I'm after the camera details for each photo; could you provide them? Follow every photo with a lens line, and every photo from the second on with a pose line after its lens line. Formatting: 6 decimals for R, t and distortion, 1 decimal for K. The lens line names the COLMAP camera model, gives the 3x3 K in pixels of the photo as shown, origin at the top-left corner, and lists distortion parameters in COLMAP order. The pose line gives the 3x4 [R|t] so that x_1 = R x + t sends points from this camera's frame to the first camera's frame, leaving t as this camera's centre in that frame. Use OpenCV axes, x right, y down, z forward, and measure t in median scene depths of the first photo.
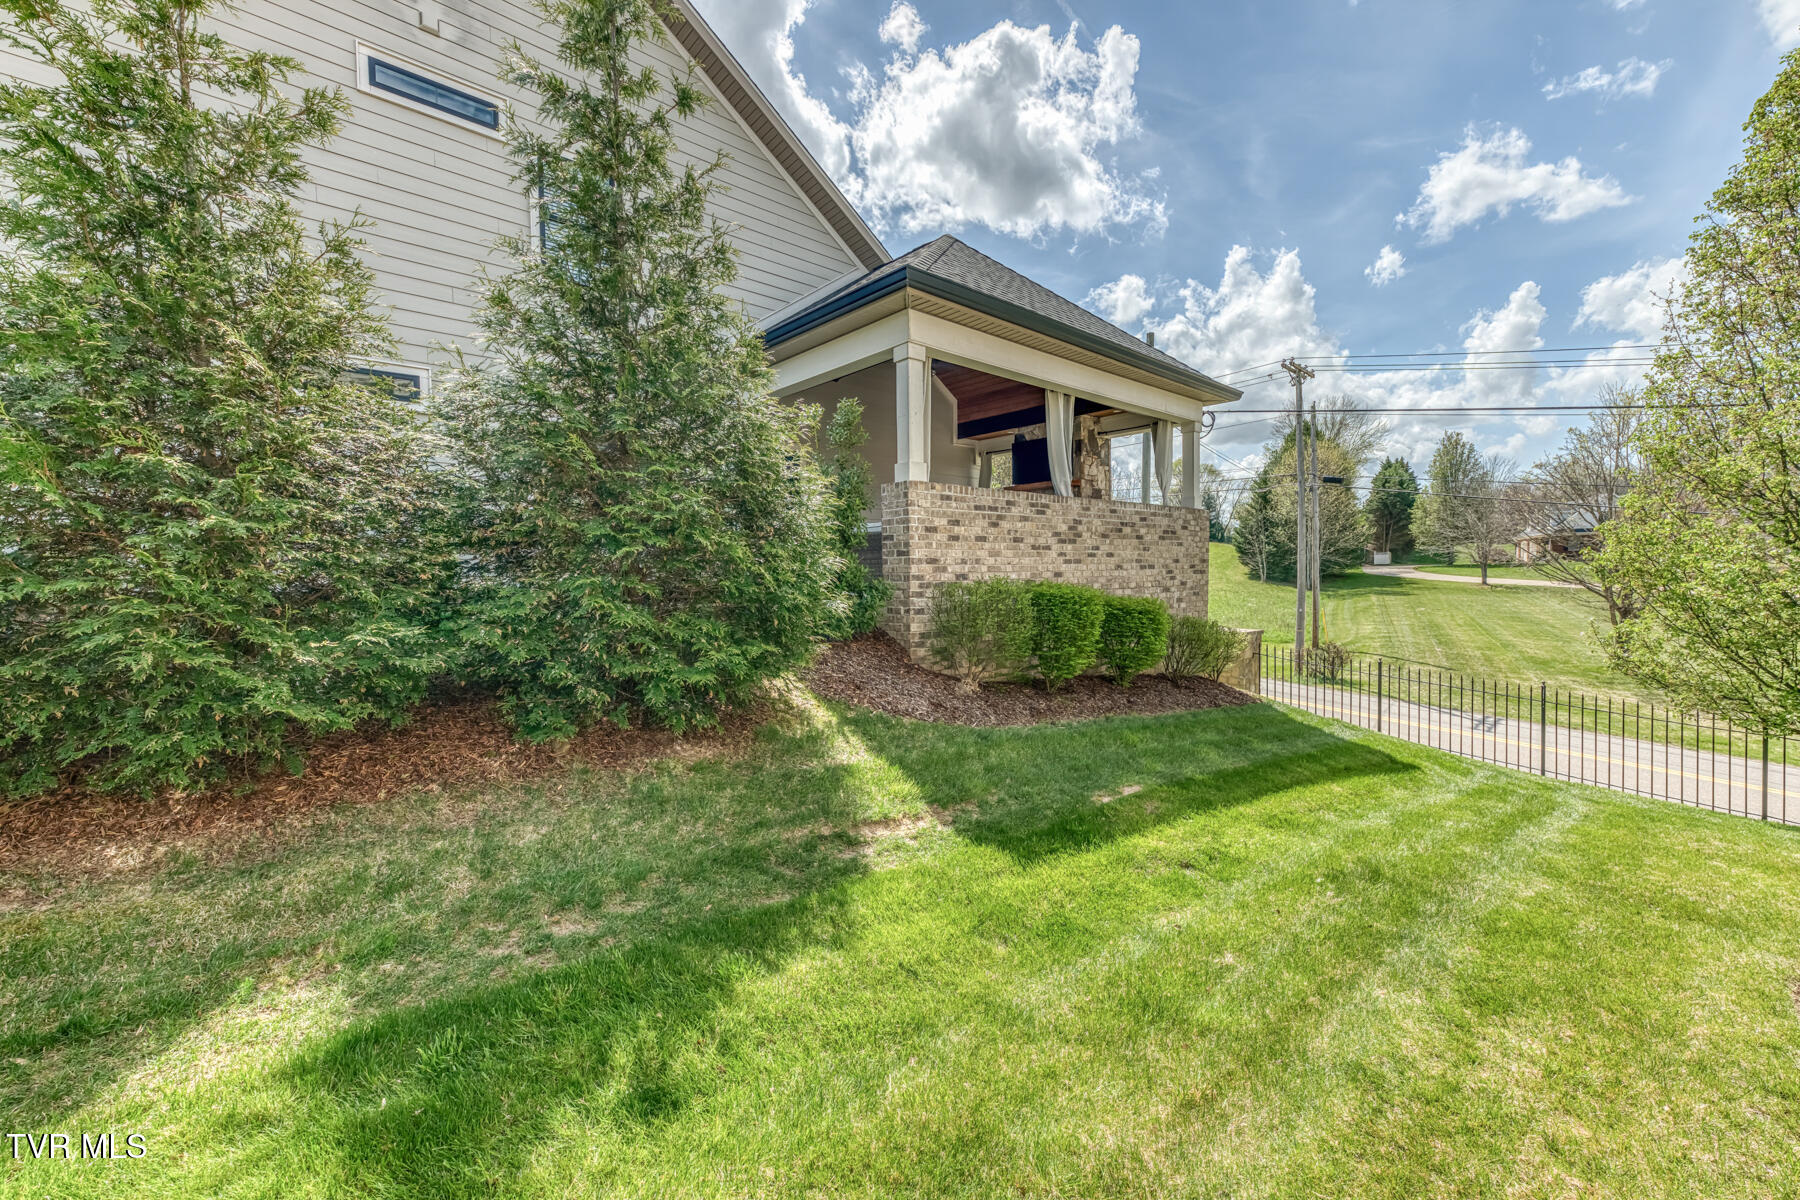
lens RADIAL K [[734.7, 0, 901.2], [0, 734.7, 591.5], [0, 0, 1]] dist [-0.000502, -0.000003]
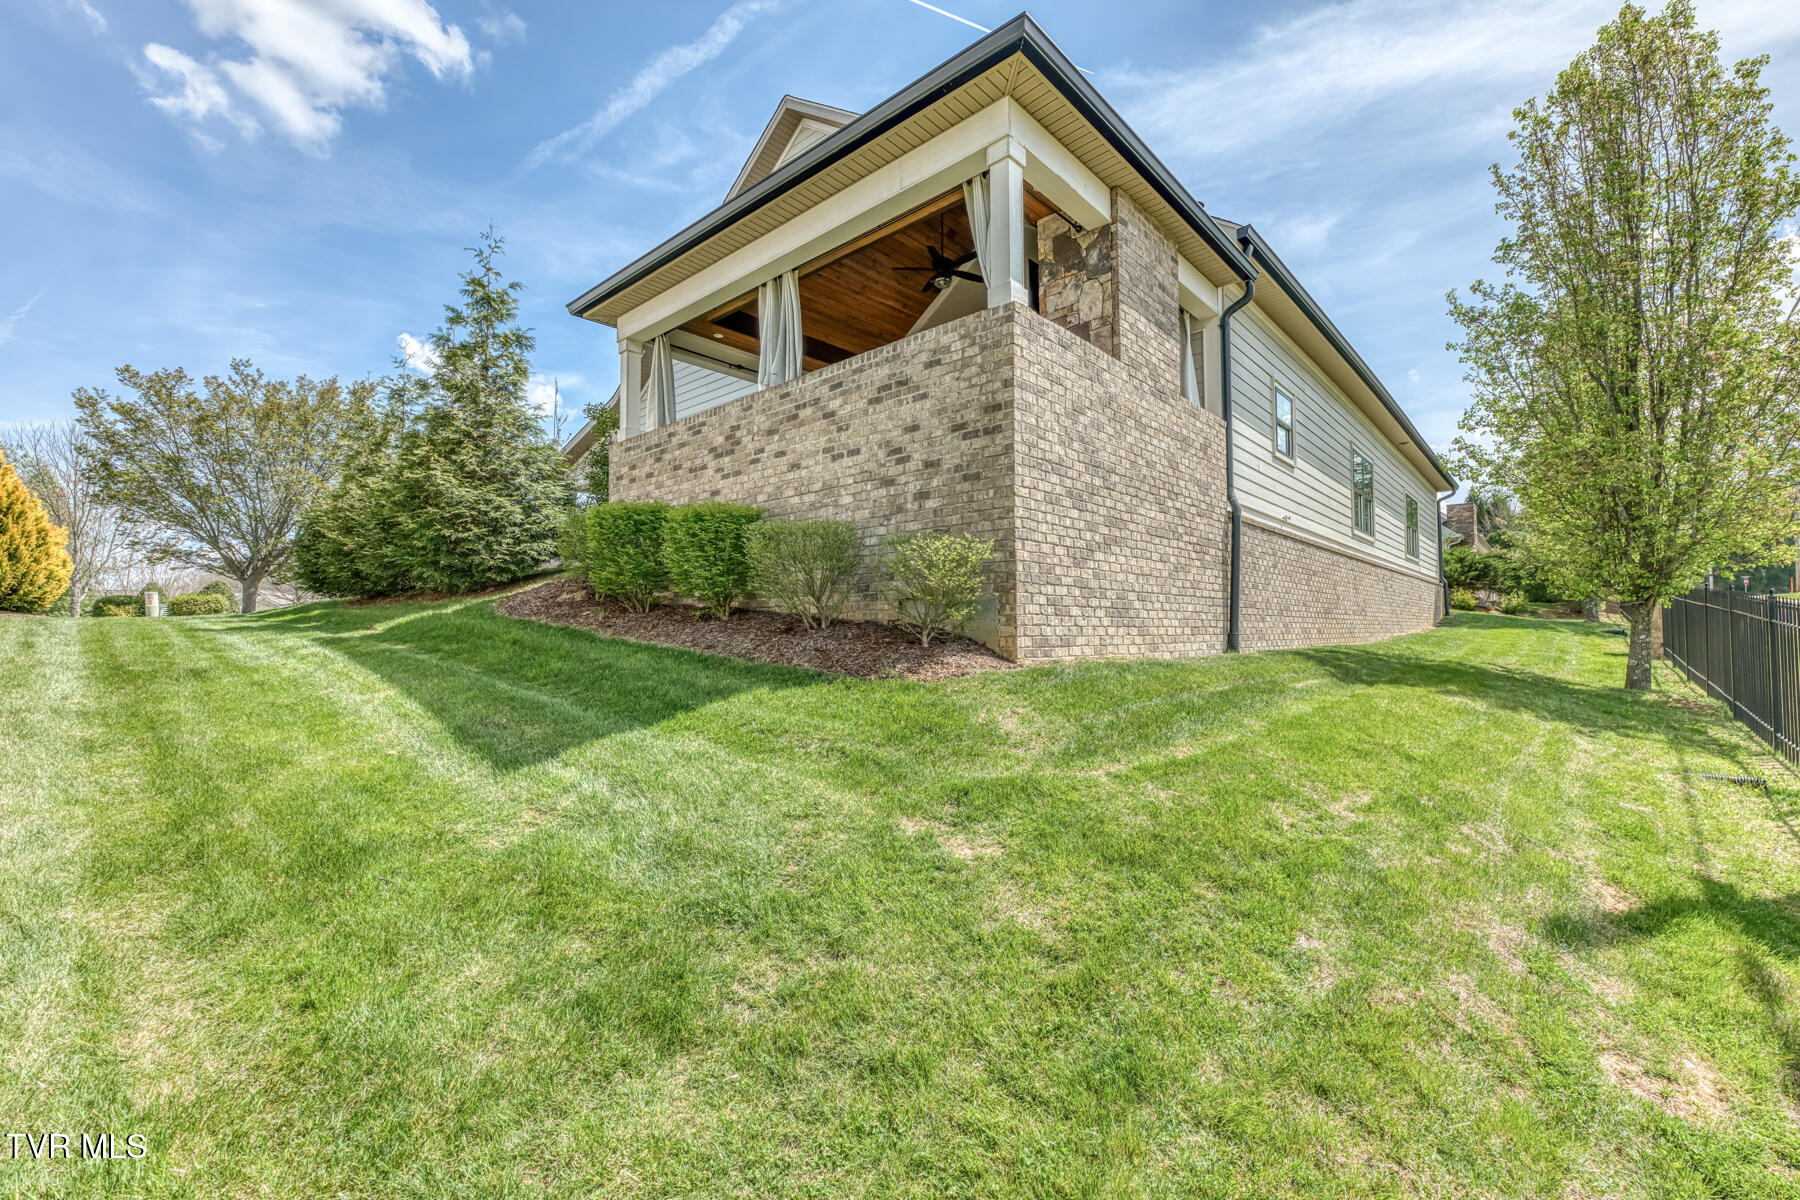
lens RADIAL K [[734.7, 0, 901.0], [0, 734.7, 600.6], [0, 0, 1]] dist [-0.000502, -0.000003]
pose [[0.117603, -0.032030, -0.992544, 1.119246], [-0.020039, 0.999200, -0.034619, 0.134075], [0.992858, 0.023961, 0.116867, 1.107312]]
